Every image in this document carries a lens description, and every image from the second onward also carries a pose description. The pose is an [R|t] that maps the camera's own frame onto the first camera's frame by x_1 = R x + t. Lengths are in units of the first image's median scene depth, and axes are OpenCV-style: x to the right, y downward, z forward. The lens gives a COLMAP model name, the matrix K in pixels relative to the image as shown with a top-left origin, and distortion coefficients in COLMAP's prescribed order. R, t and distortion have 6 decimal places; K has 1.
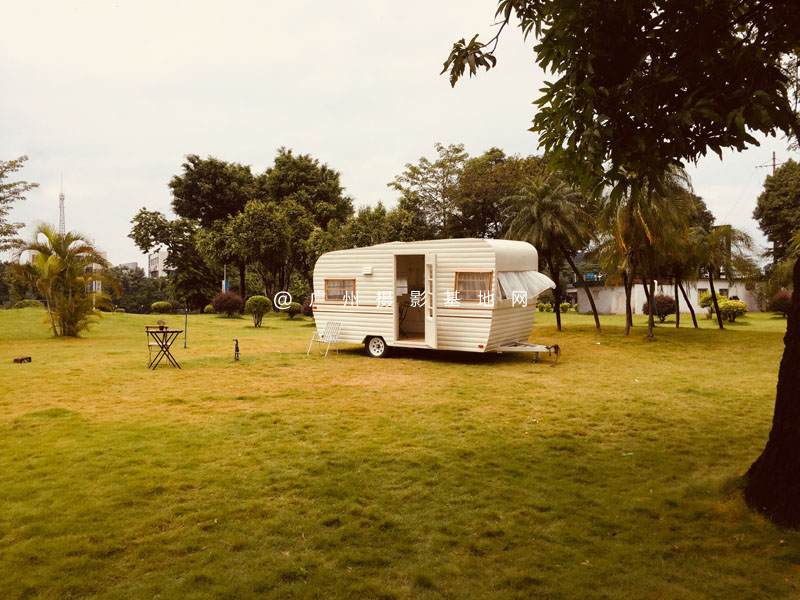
lens RADIAL K [[665.5, 0, 400.2], [0, 665.5, 331.0], [0, 0, 1]] dist [0.128359, 0.001982]
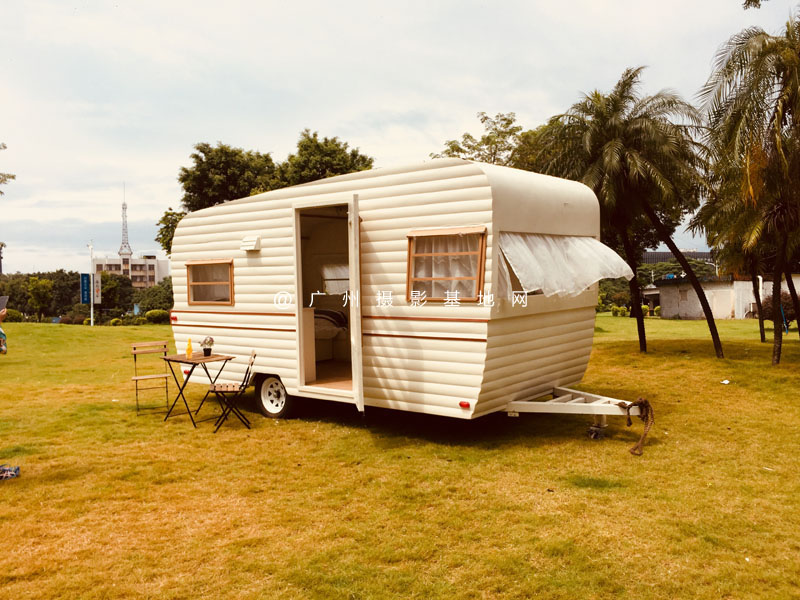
lens RADIAL K [[690.4, 0, 400.0], [0, 690.4, 300.0], [0, 0, 1]] dist [0.056747, -0.080858]
pose [[0.995039, -0.015391, -0.098289, 0.081789], [0.010125, 0.998497, -0.053856, -0.013988], [0.098970, 0.052593, 0.993700, 0.359564]]
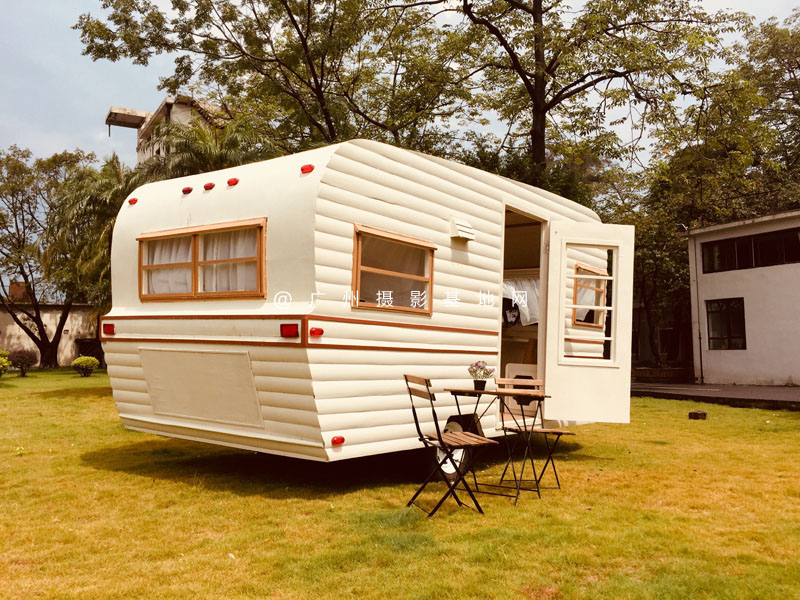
lens RADIAL K [[690.4, 0, 400.0], [0, 690.4, 300.0], [0, 0, 1]] dist [0.056747, -0.080858]
pose [[0.087097, 0.081149, 0.992889, -0.298845], [0.057351, 0.994615, -0.086321, -0.017623], [-0.994548, 0.064462, 0.081974, 0.728583]]
